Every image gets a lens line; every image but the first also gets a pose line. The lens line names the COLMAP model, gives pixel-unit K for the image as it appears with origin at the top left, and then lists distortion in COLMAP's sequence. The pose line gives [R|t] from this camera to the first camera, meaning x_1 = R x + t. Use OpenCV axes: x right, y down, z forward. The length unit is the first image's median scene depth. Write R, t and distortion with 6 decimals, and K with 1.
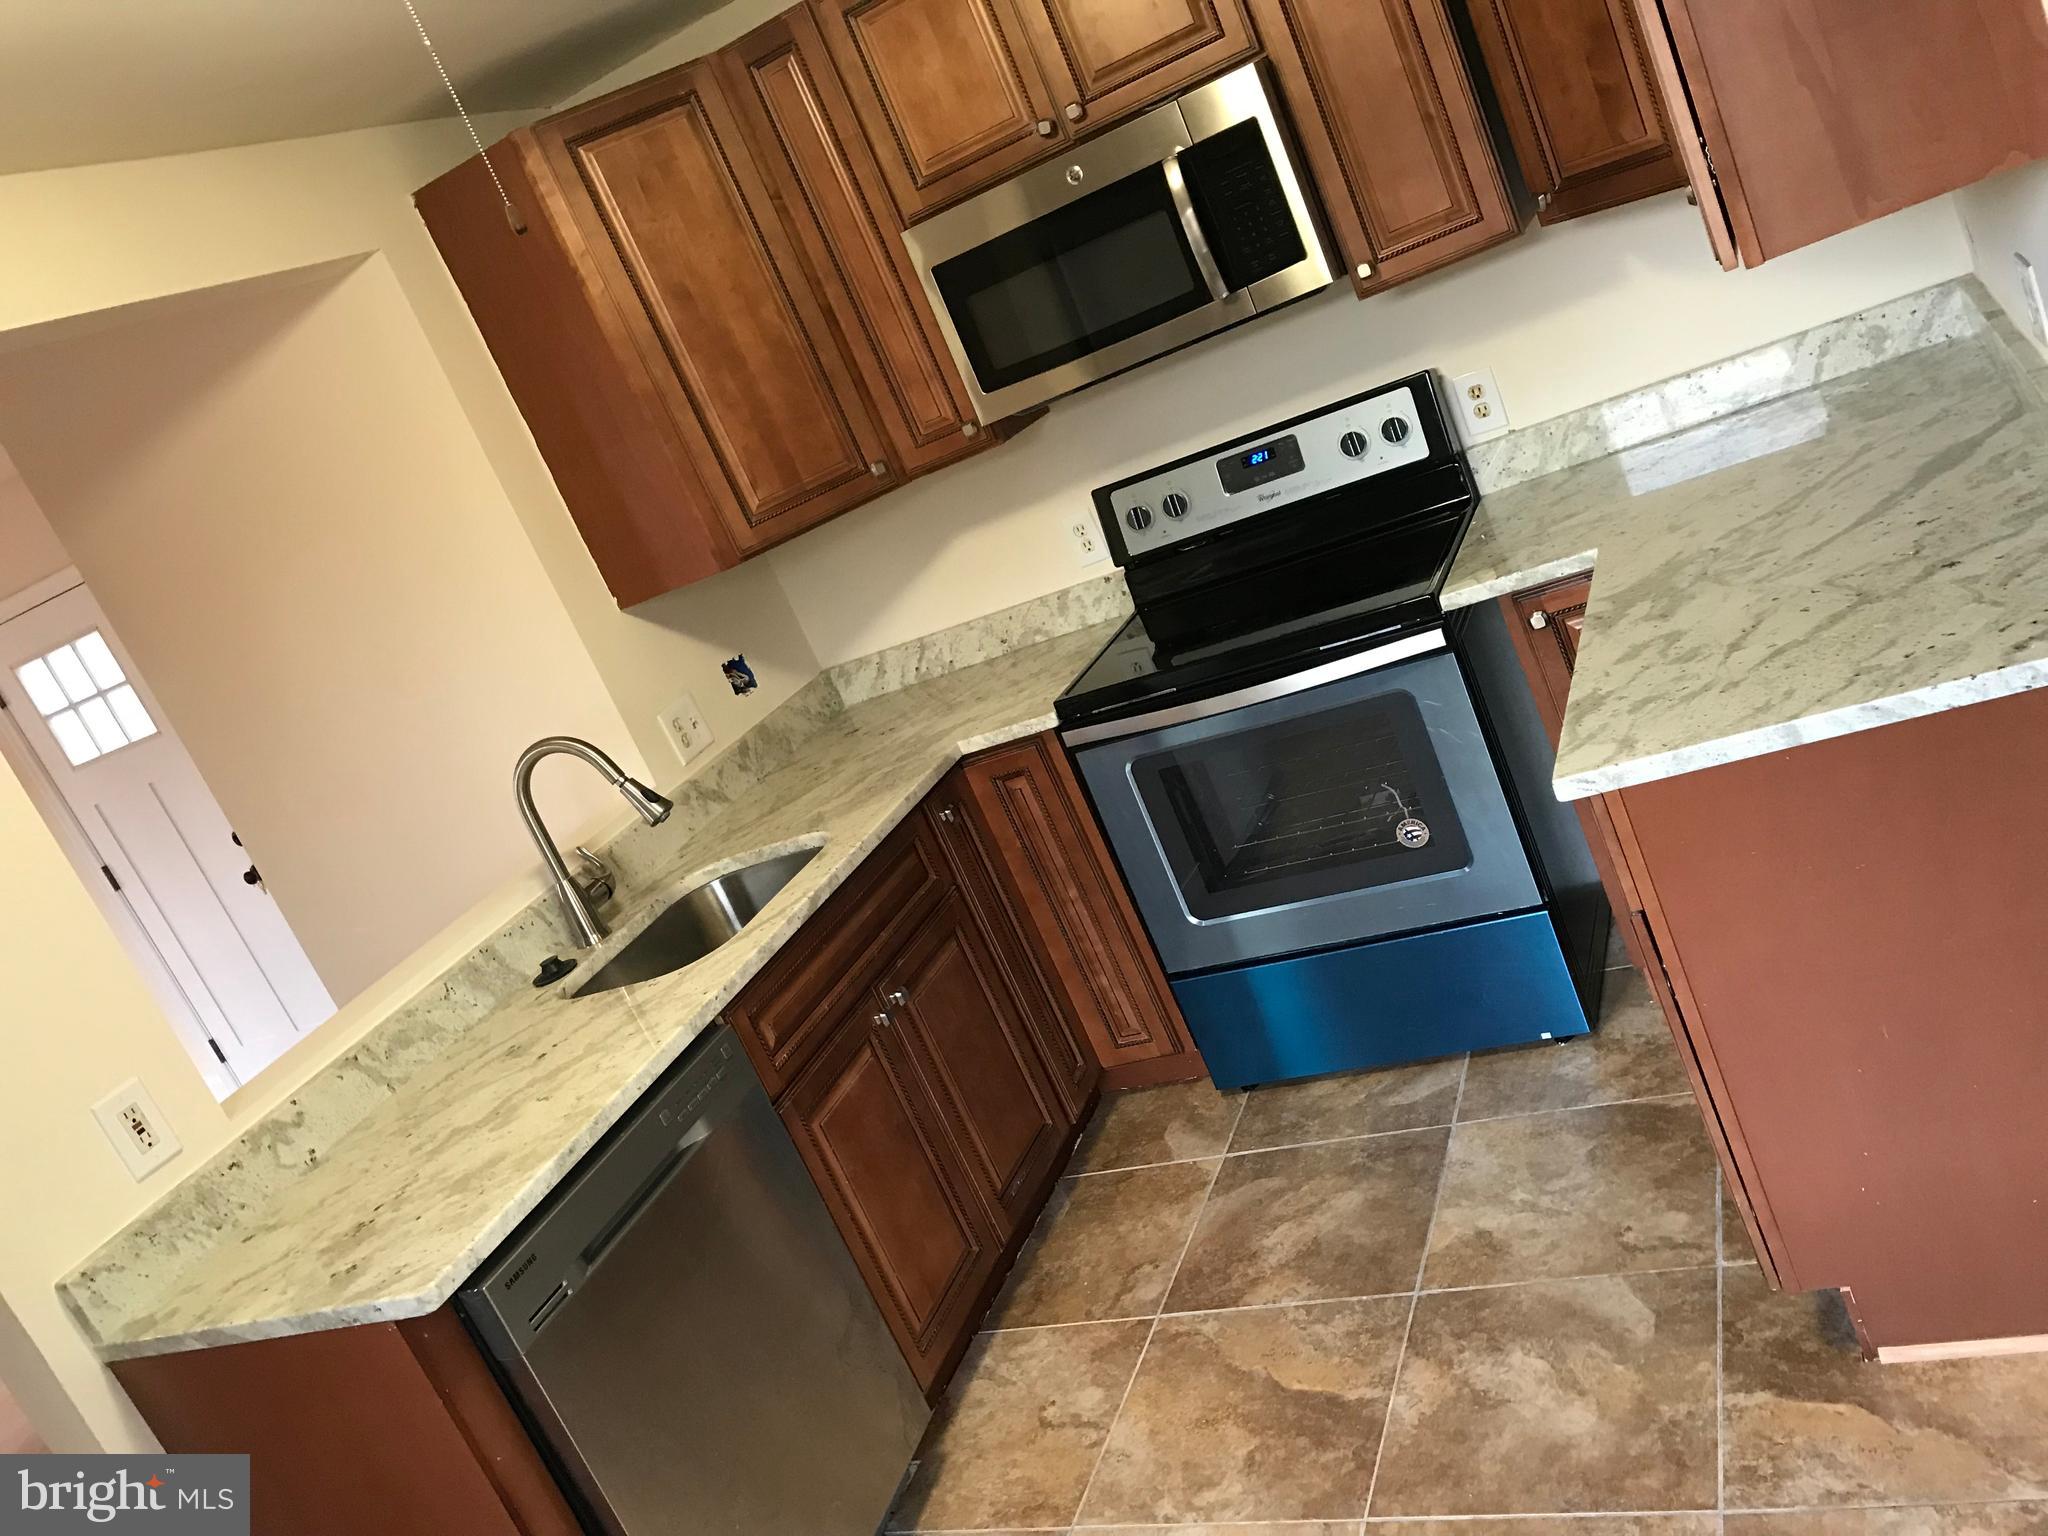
lens RADIAL K [[1682.1, 0, 1014.0], [0, 1682.1, 766.2], [0, 0, 1]] dist [0.026913, -0.002150]
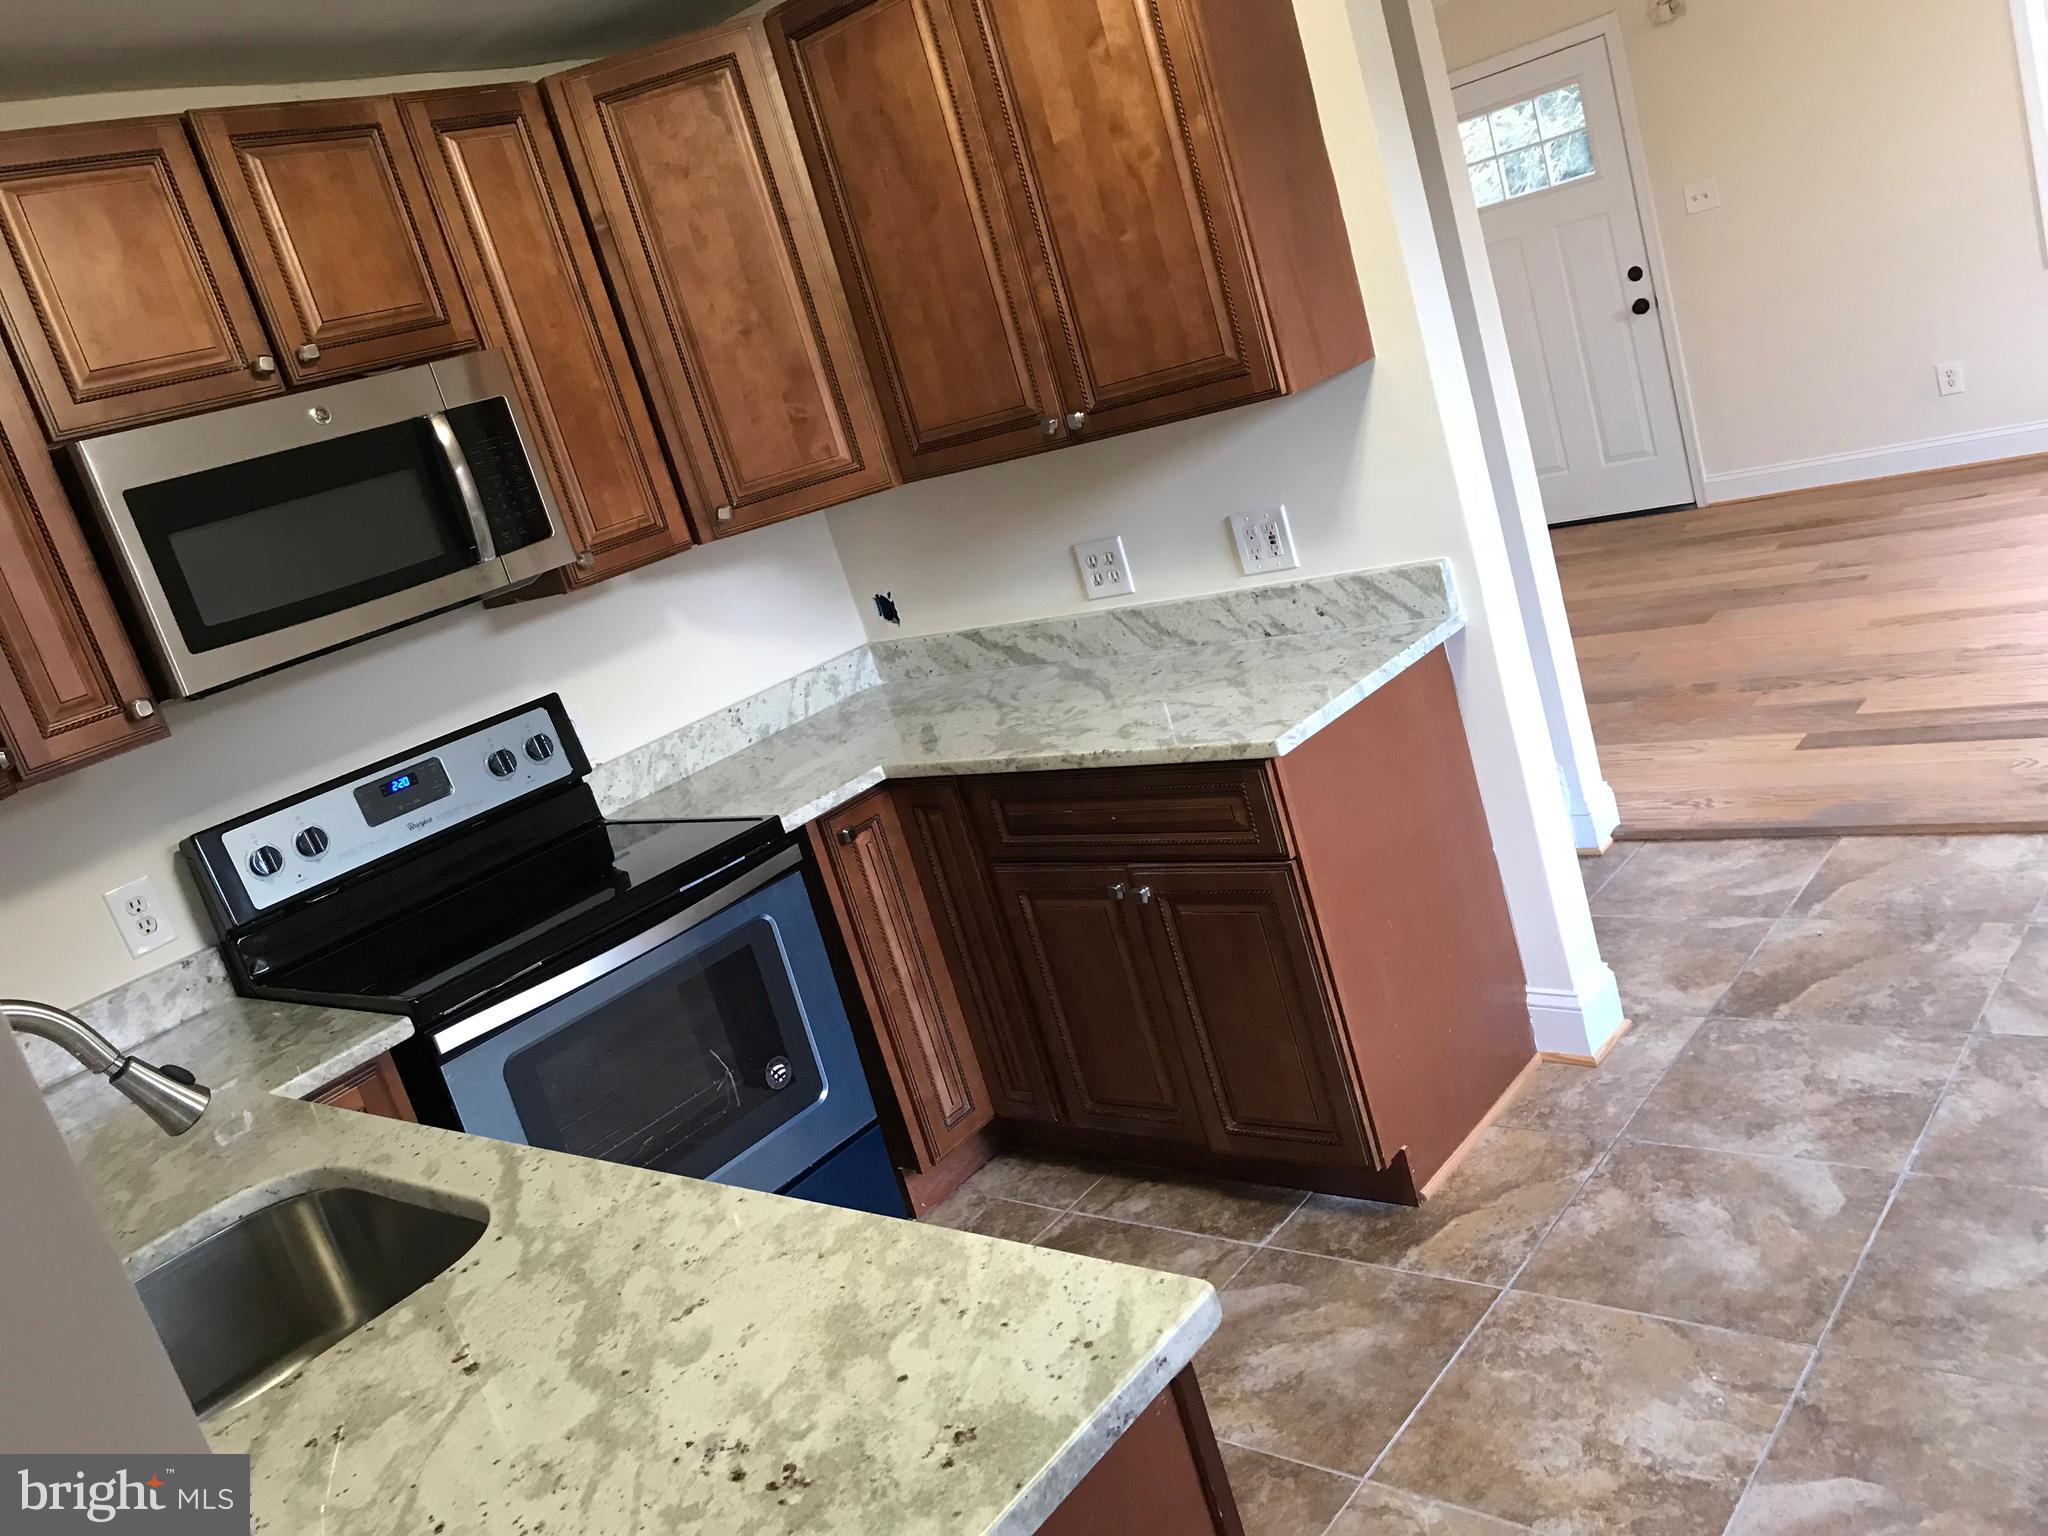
lens RADIAL K [[1682.1, 0, 1012.5], [0, 1682.1, 766.2], [0, 0, 1]] dist [0.026913, -0.002150]
pose [[0.380793, 0.080424, 0.921156, -0.624350], [0.389596, 0.889511, -0.238715, 0.167021], [-0.838577, 0.449779, 0.307387, 0.501009]]
